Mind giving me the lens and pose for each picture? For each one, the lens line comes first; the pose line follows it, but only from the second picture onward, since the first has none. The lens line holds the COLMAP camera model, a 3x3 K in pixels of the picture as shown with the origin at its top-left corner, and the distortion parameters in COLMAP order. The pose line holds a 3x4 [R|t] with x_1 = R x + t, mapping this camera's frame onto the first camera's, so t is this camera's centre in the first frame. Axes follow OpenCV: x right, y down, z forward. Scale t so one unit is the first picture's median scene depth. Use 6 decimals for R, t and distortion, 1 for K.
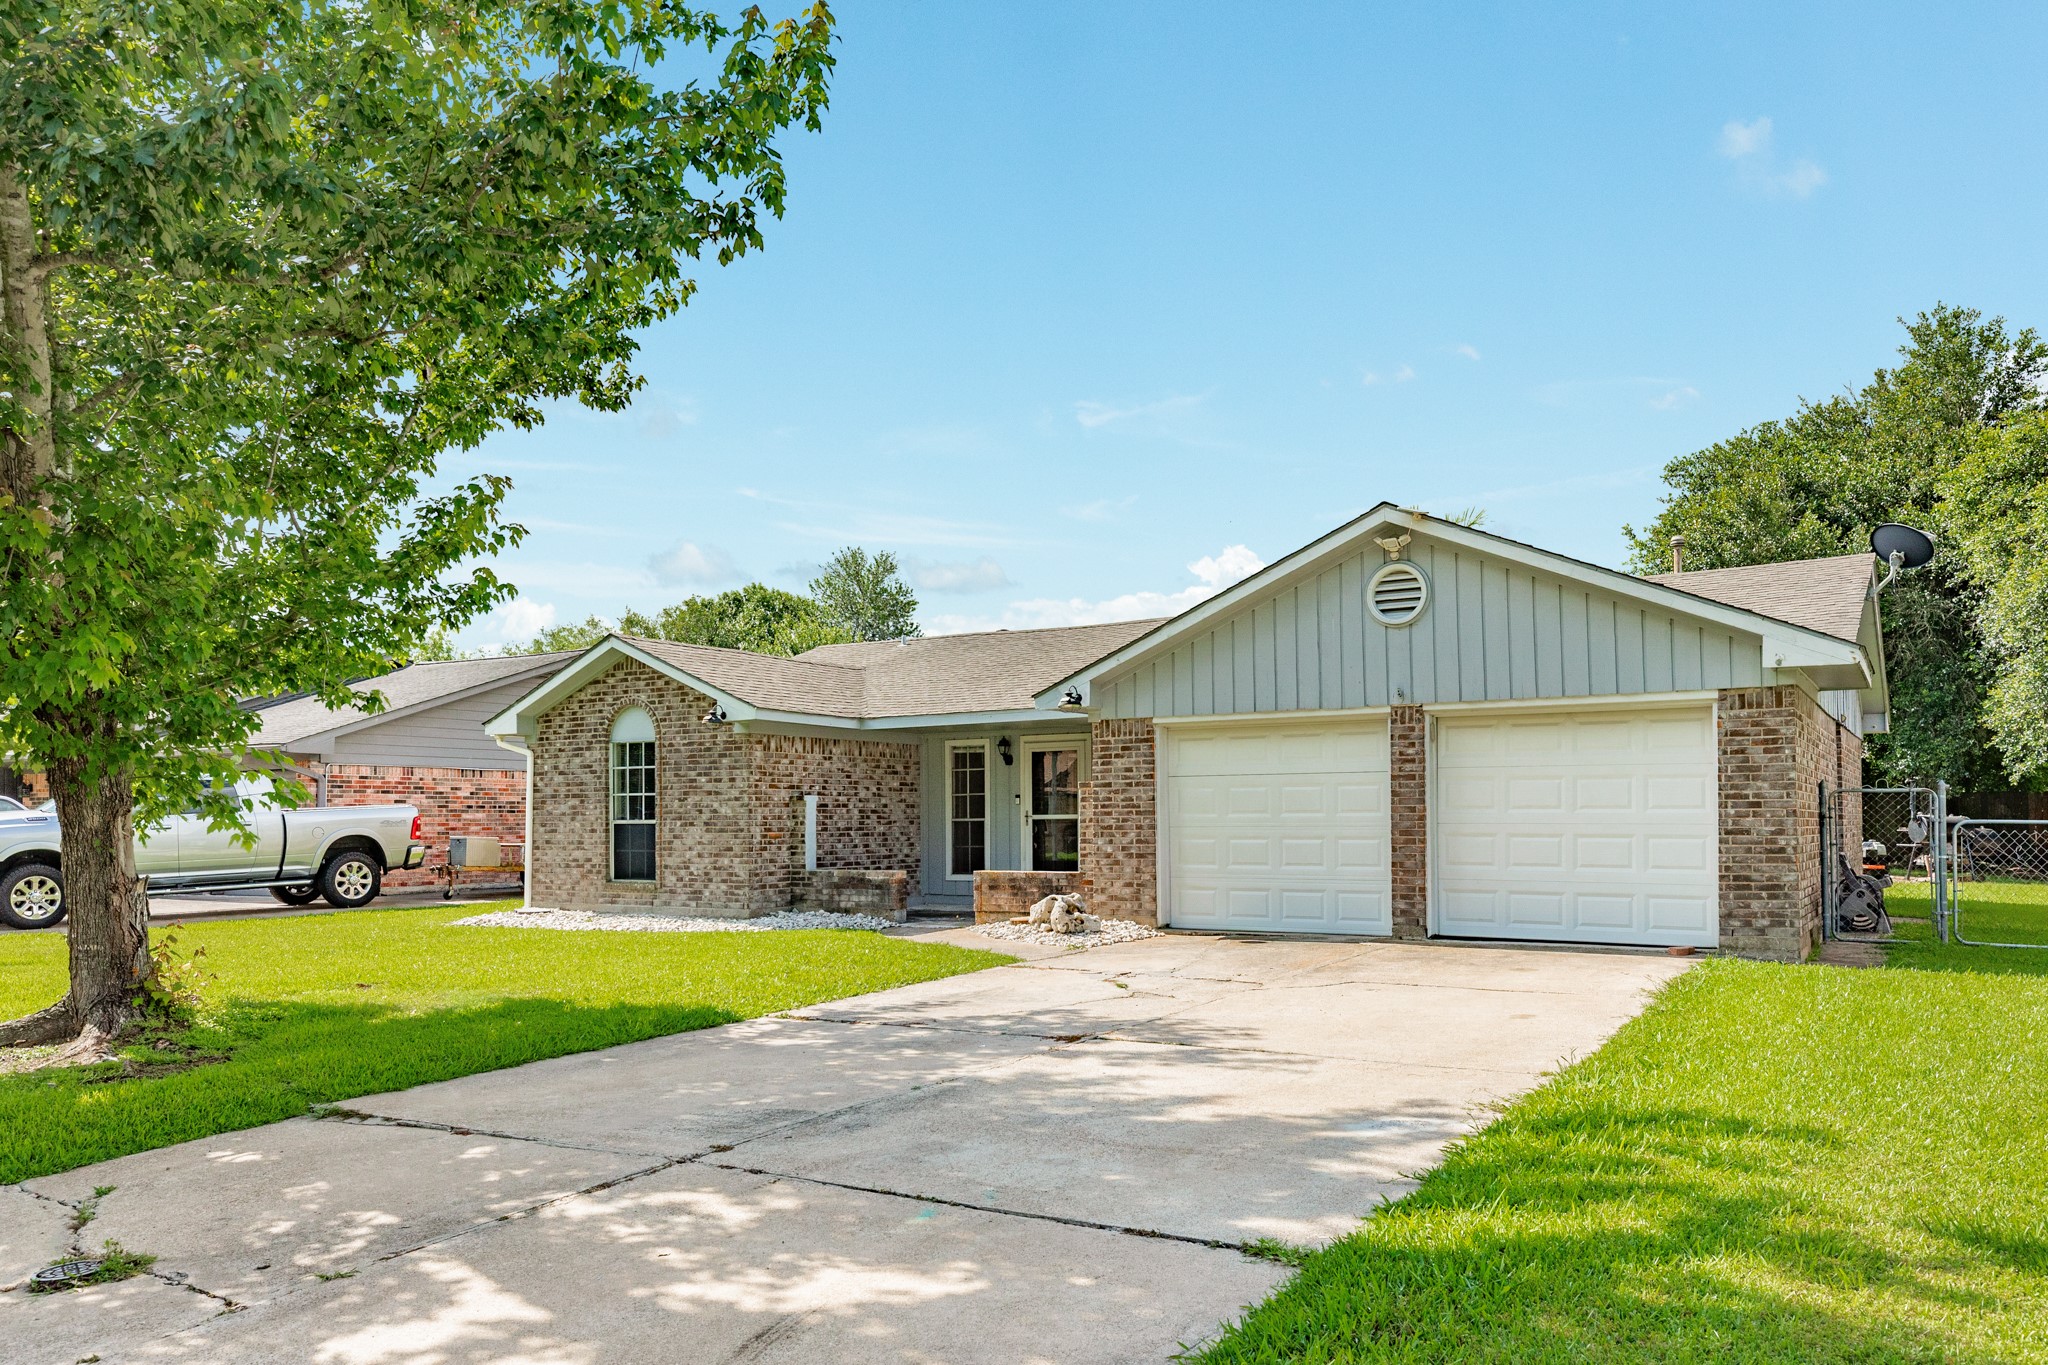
lens RADIAL K [[1460.2, 0, 1022.8], [0, 1460.2, 758.2], [0, 0, 1]] dist [0.005337, 0.001462]
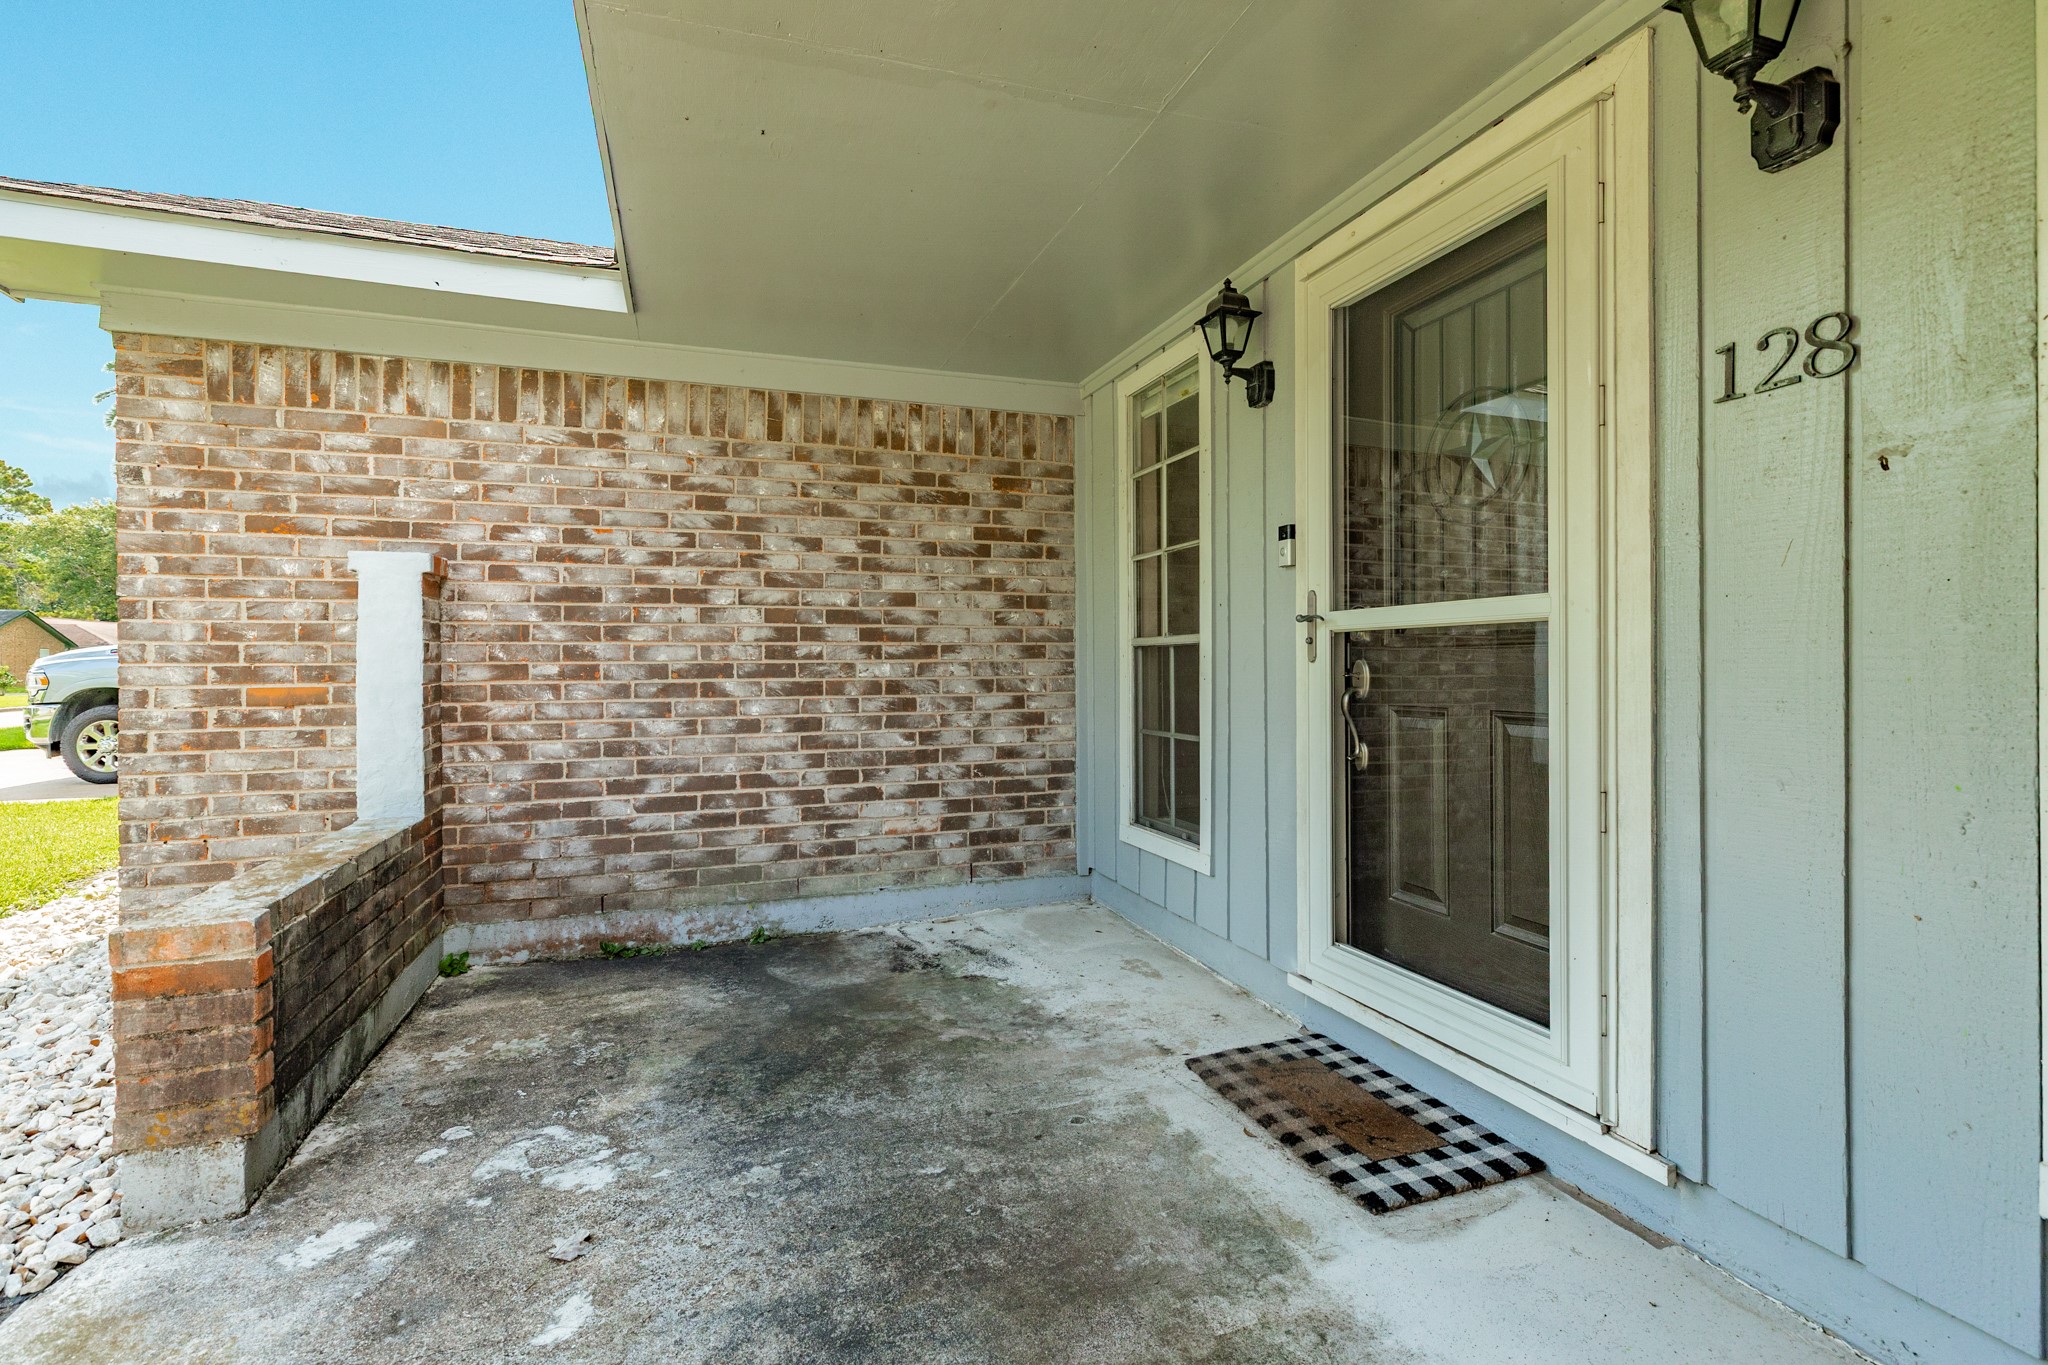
lens RADIAL K [[932.0, 0, 1017.6], [0, 932.0, 659.5], [0, 0, 1]] dist [-0.000481, 0.000180]
pose [[0.780077, 0.000127, -0.625683, 0.059457], [0.027838, 0.999003, 0.034910, 0.043326], [0.625064, -0.044650, 0.779296, 0.940678]]
